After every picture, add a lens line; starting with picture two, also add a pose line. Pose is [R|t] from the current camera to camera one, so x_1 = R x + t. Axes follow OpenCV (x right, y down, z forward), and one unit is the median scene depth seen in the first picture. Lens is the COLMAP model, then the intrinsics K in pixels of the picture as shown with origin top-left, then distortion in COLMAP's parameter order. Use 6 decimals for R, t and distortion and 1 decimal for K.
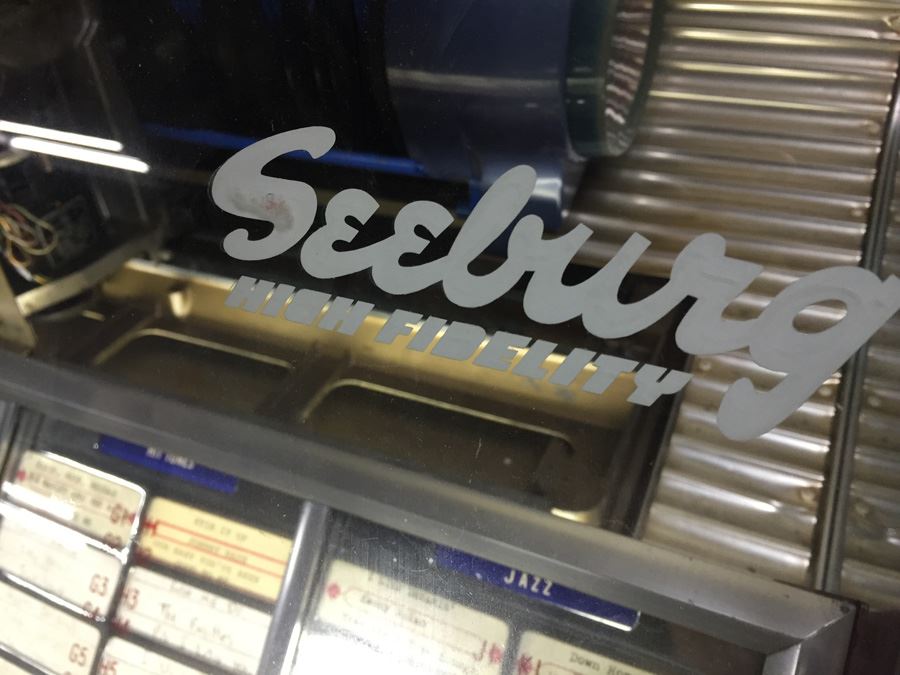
lens RADIAL K [[776.2, 0, 456.5], [0, 776.2, 332.7], [0, 0, 1]] dist [0.081899, -0.130691]
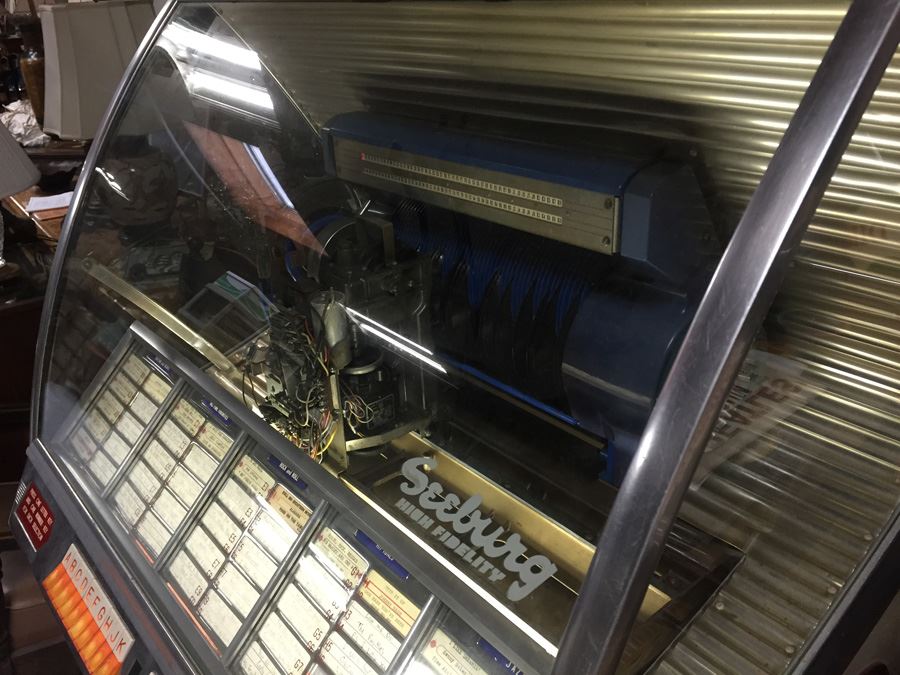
lens RADIAL K [[776.2, 0, 451.2], [0, 776.2, 340.5], [0, 0, 1]] dist [0.081899, -0.130691]
pose [[0.895751, 0.206078, -0.393905, 0.488663], [-0.270388, 0.955885, -0.114782, -0.184619], [0.352874, 0.209323, 0.911956, -0.924228]]
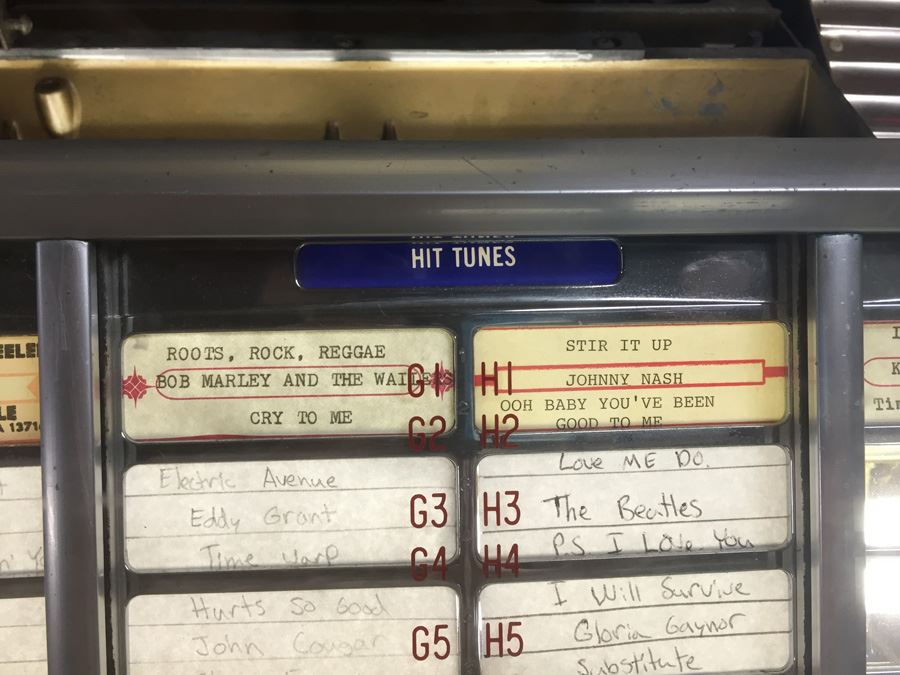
lens RADIAL K [[776.2, 0, 451.8], [0, 776.2, 328.3], [0, 0, 1]] dist [0.081899, -0.130691]
pose [[0.886659, -0.273834, 0.372626, -0.620475], [0.204806, 0.955014, 0.214484, 0.093706], [-0.414596, -0.113858, 0.902855, 0.542203]]
